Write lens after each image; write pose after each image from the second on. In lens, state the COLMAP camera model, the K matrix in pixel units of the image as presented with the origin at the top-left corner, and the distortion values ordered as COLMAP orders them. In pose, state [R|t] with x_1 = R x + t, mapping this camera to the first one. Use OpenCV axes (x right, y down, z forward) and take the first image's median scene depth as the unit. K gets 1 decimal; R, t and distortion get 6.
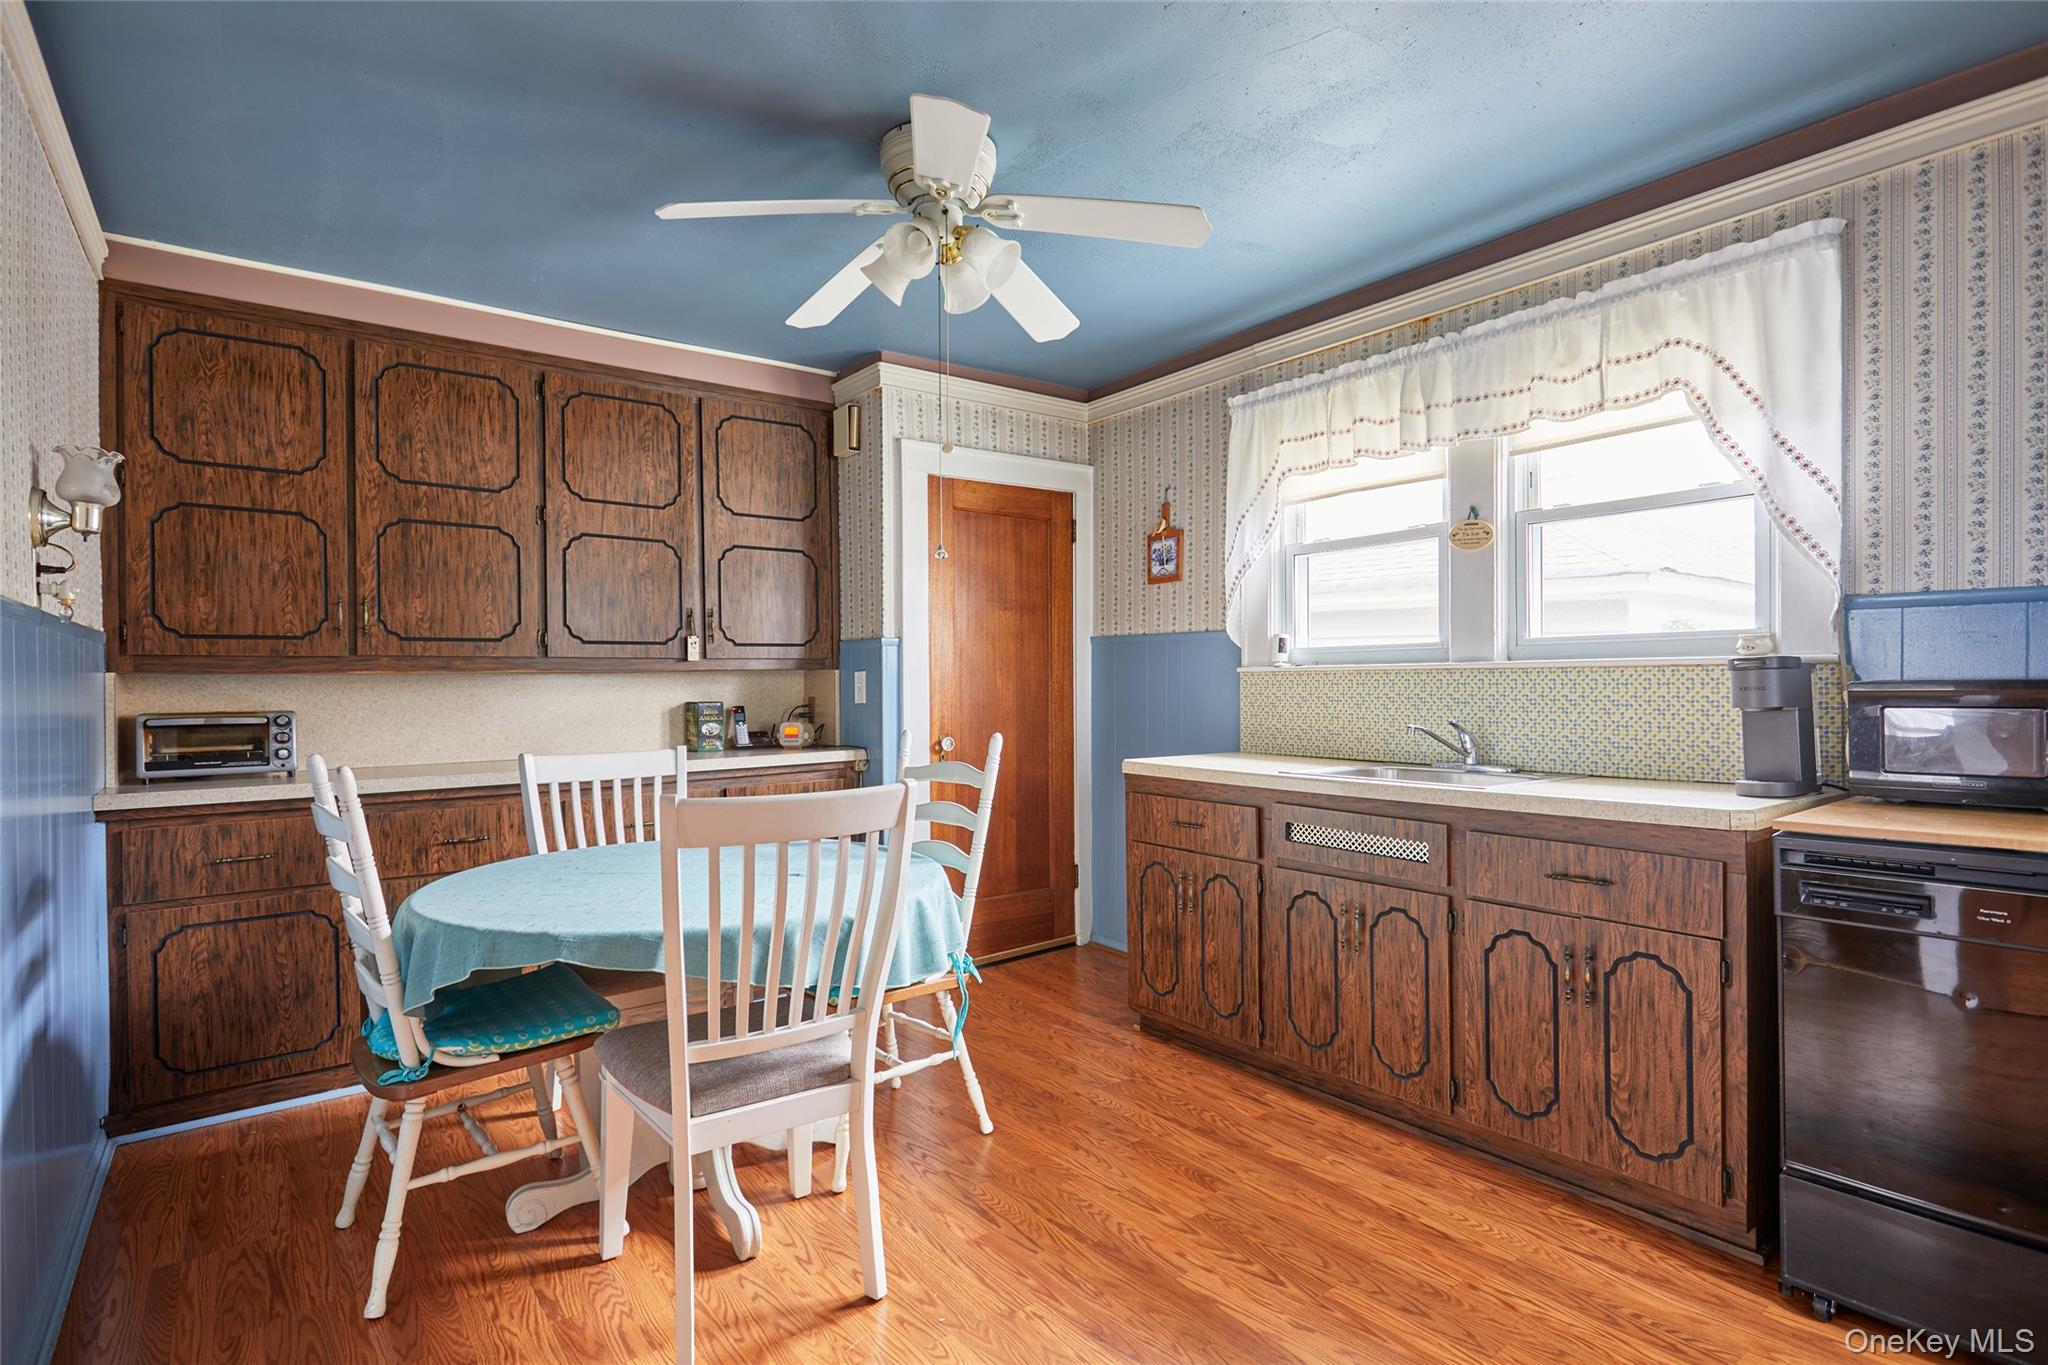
lens RADIAL K [[1007.5, 0, 1025.8], [0, 1007.5, 686.3], [0, 0, 1]] dist [0.003261, -0.000795]
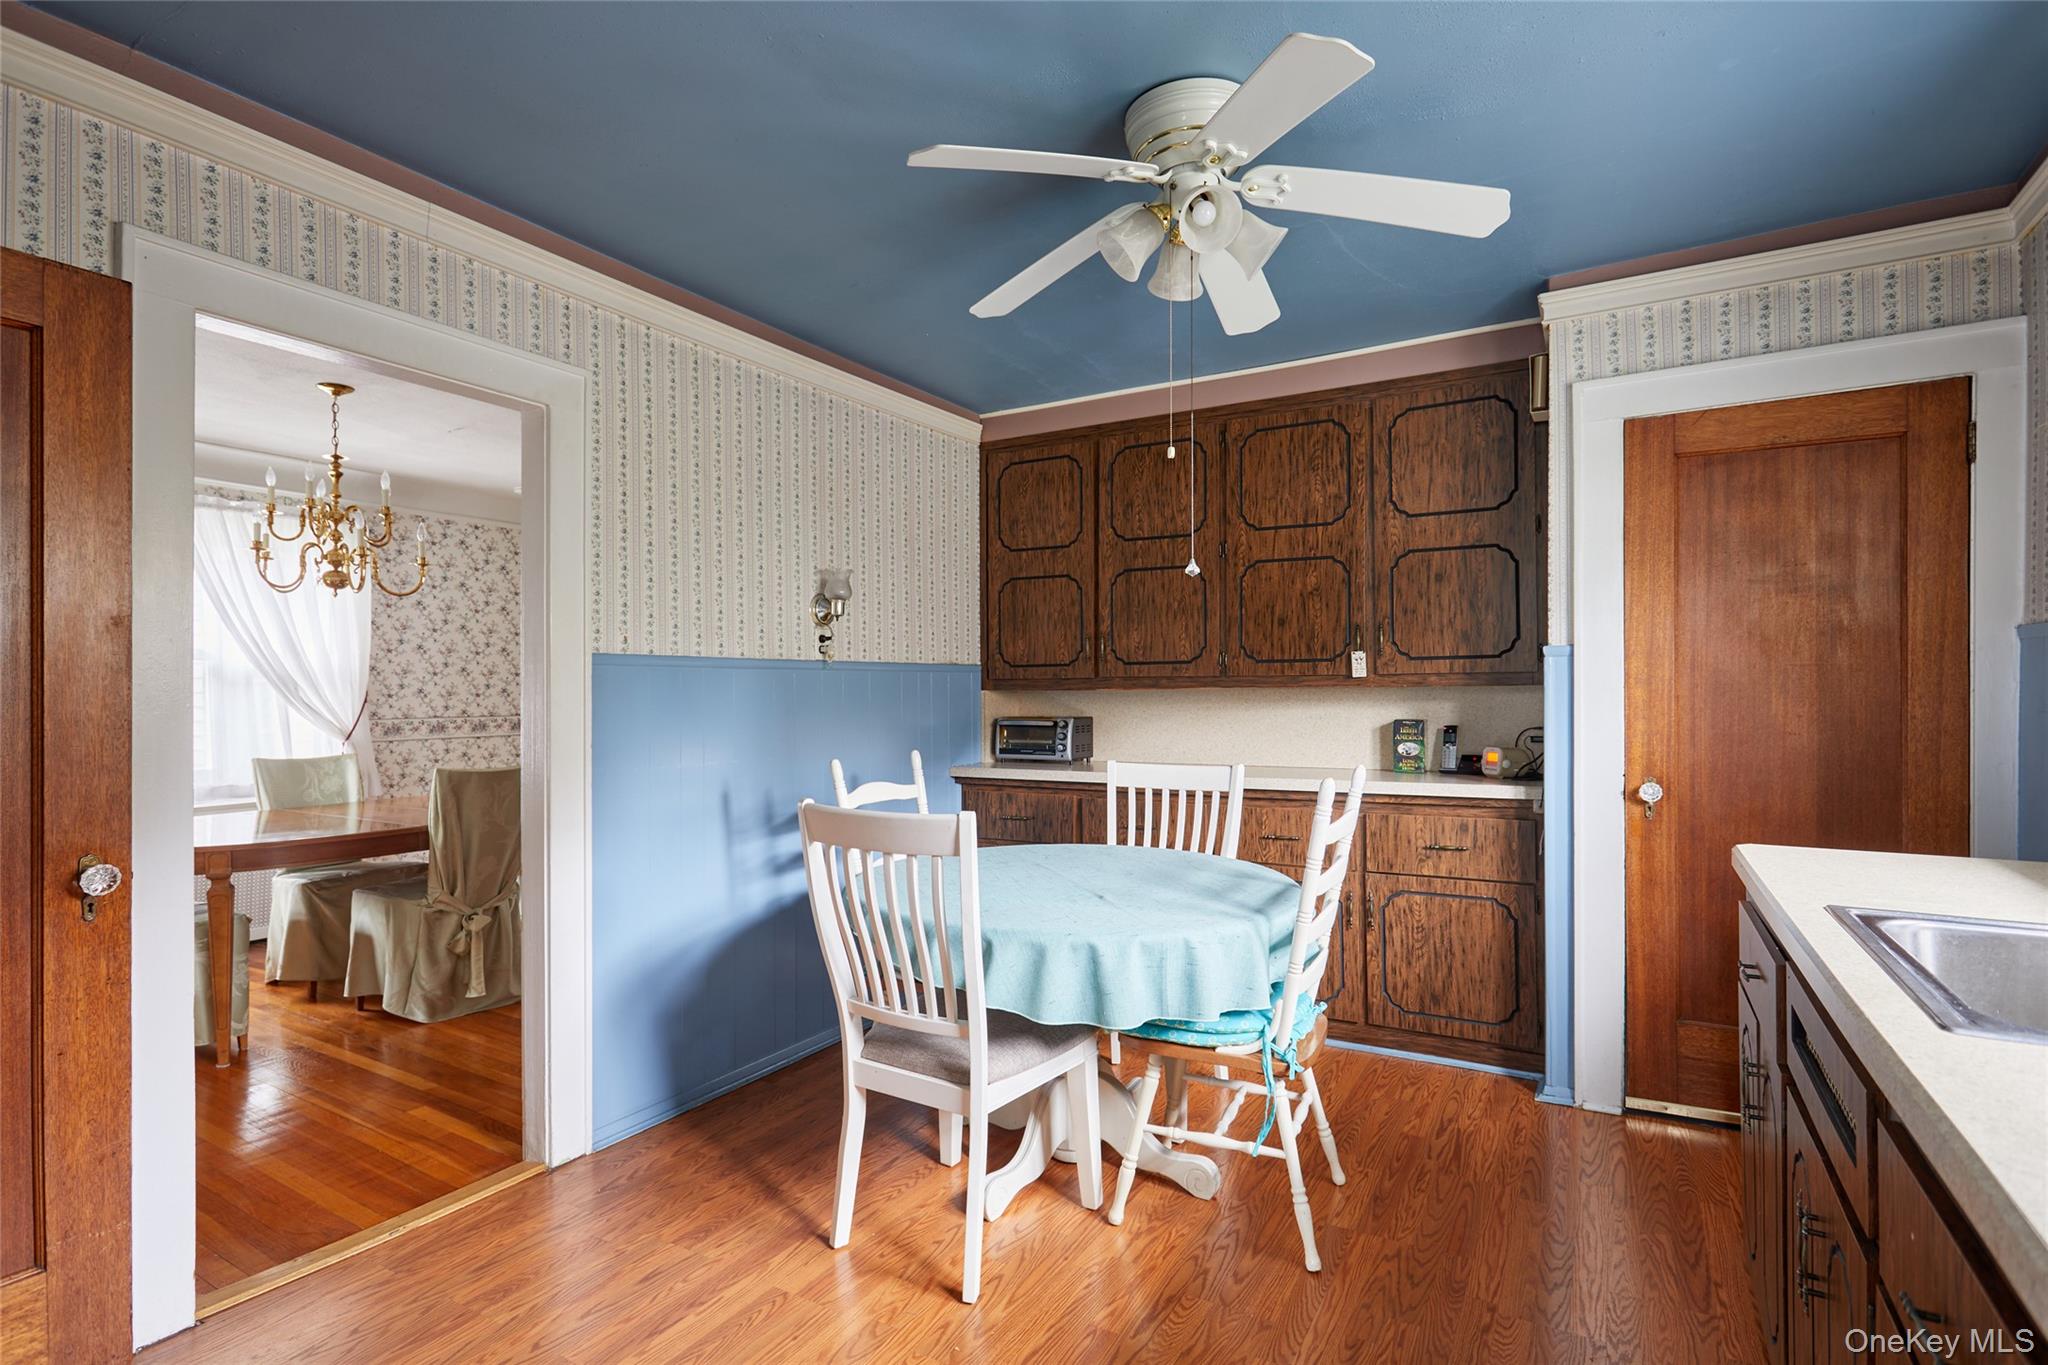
lens RADIAL K [[1007.5, 0, 1025.8], [0, 1007.5, 686.3], [0, 0, 1]] dist [0.003261, -0.000795]
pose [[0.383660, 0.005912, -0.923456, 0.440162], [-0.001424, 0.999982, 0.005811, -0.021903], [0.923473, -0.000915, 0.383661, 0.339666]]
